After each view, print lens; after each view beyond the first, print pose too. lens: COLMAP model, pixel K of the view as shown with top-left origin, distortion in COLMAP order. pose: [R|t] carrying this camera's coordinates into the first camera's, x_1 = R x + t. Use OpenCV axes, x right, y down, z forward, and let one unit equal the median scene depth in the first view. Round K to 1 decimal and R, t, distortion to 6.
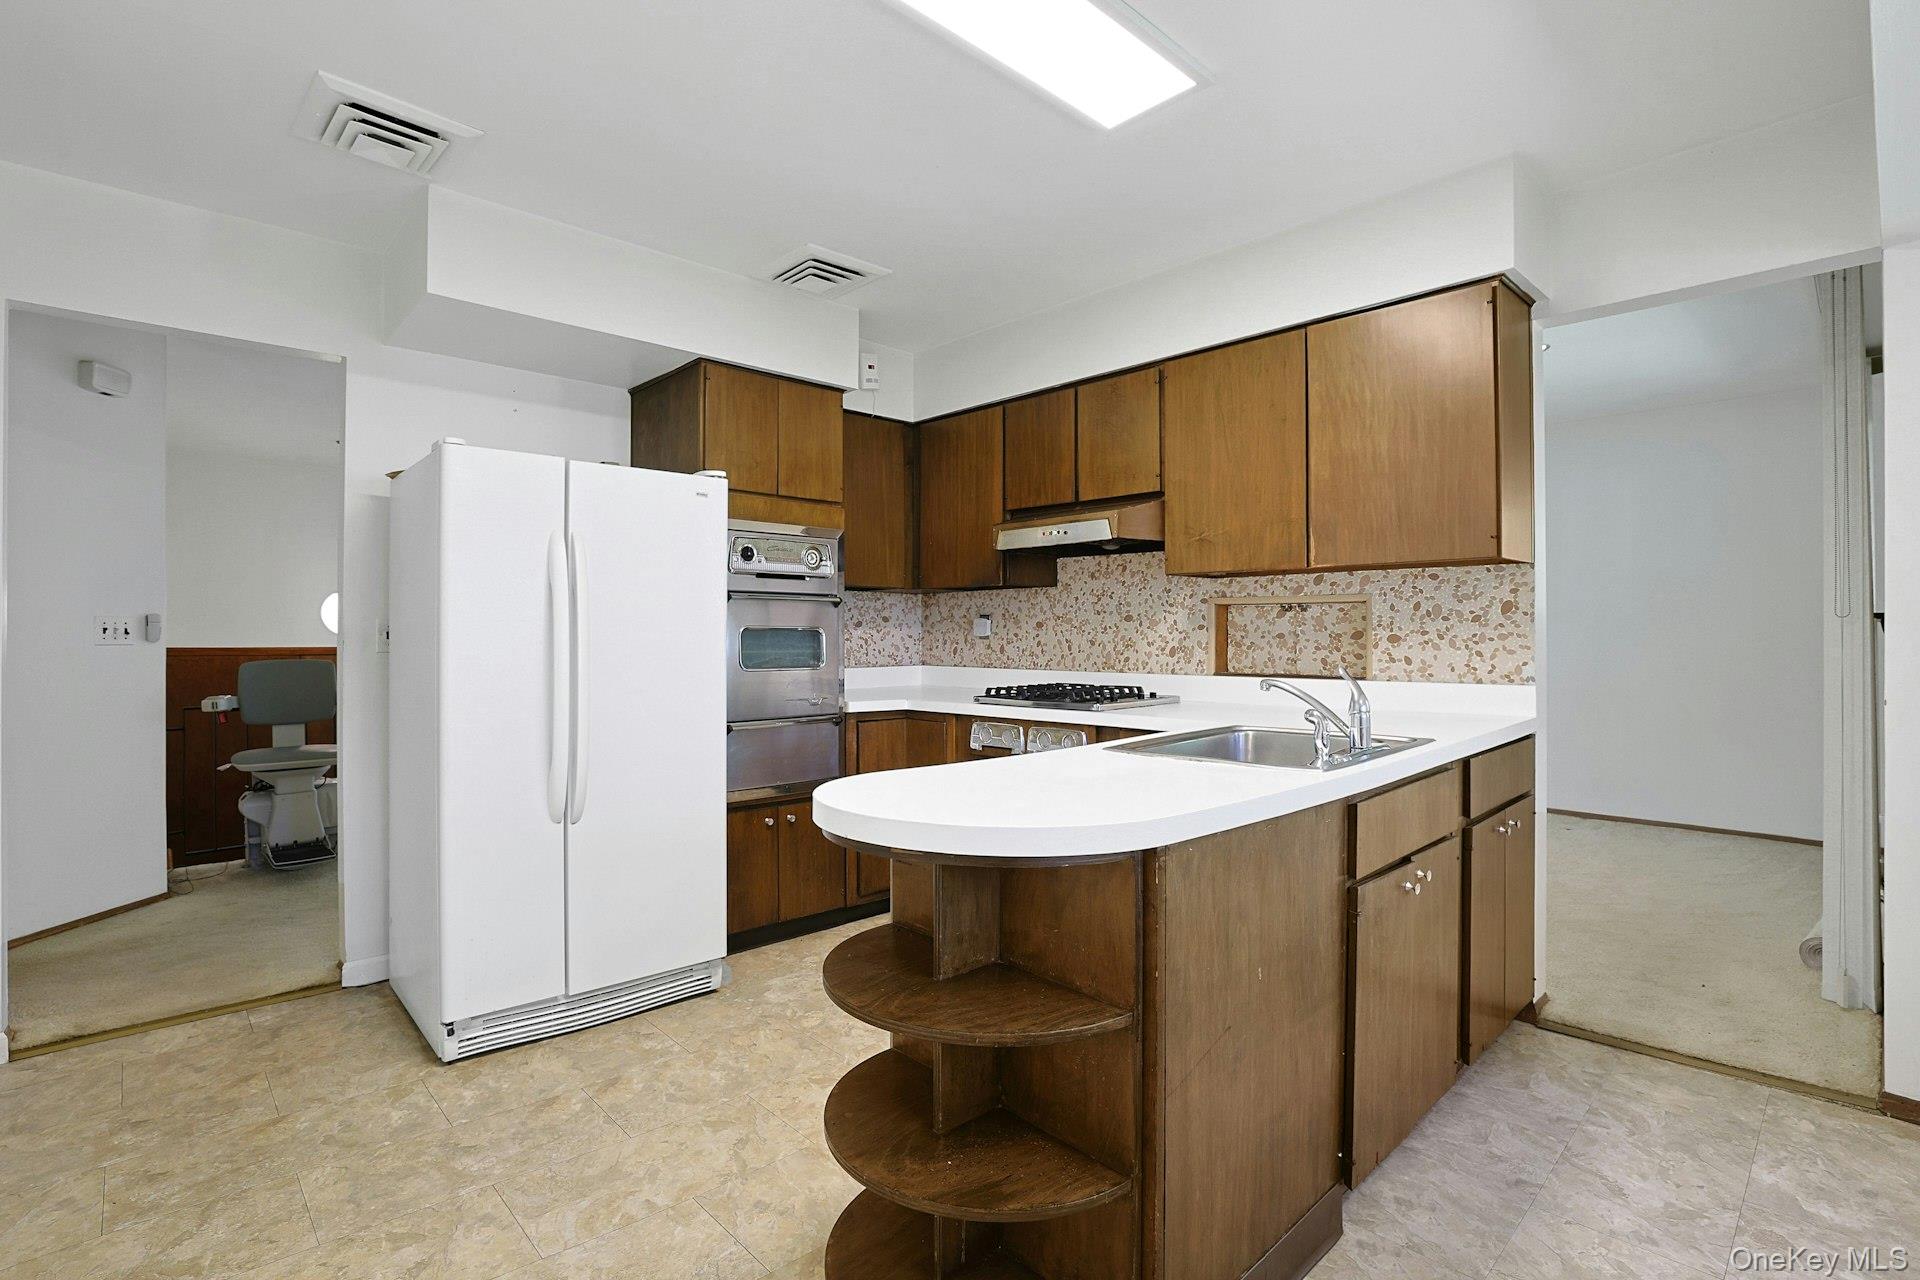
lens RADIAL K [[932.0, 0, 944.8], [0, 932.0, 646.2], [0, 0, 1]] dist [-0.005094, 0.000189]
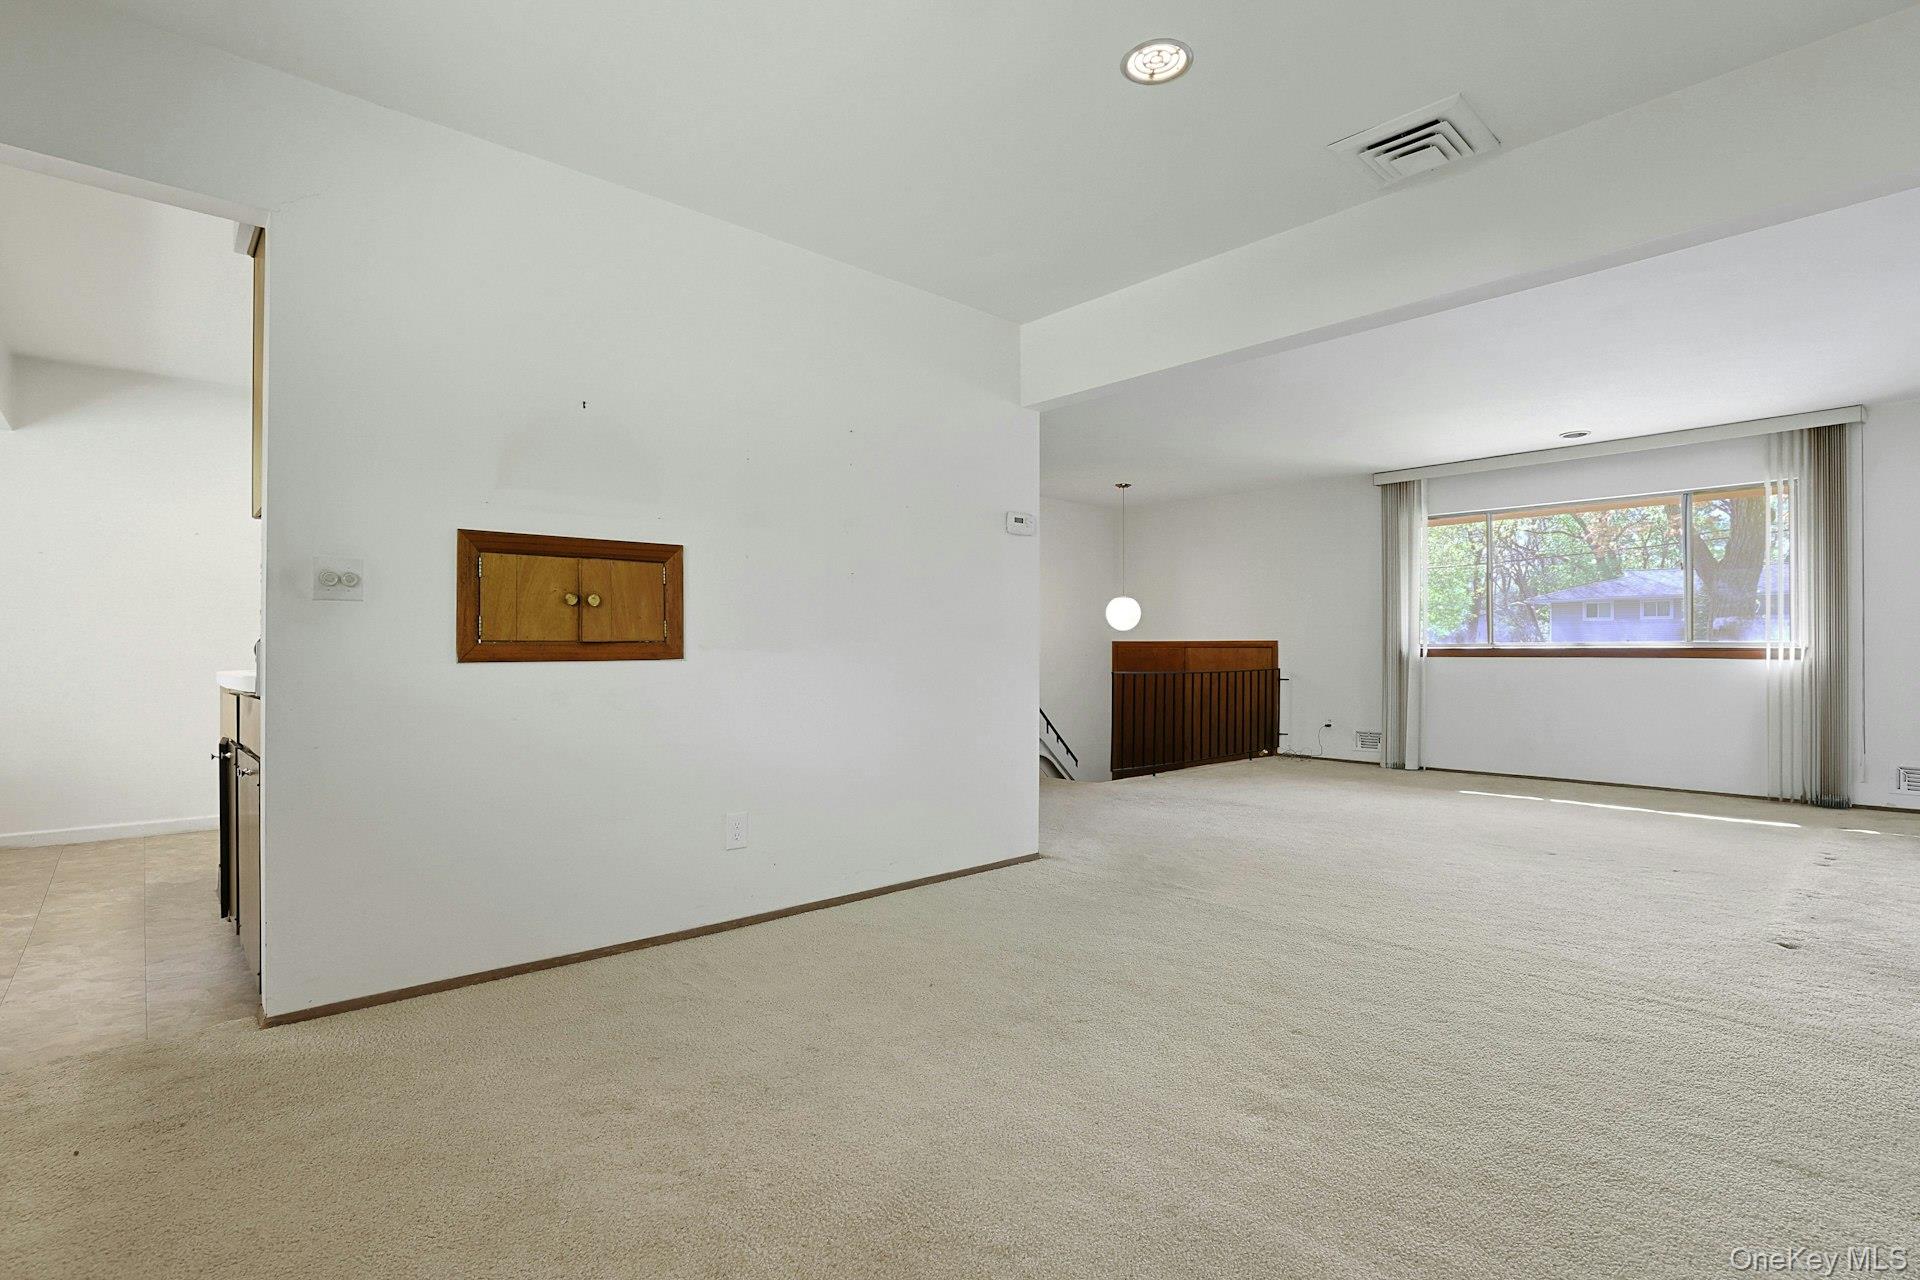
lens RADIAL K [[932.0, 0, 963.0], [0, 932.0, 642.2], [0, 0, 1]] dist [-0.005094, 0.000189]
pose [[-0.056851, -0.005707, -0.998366, 1.338620], [-0.004212, 0.999976, -0.005477, 0.046018], [0.998374, 0.003894, -0.056873, 1.556144]]
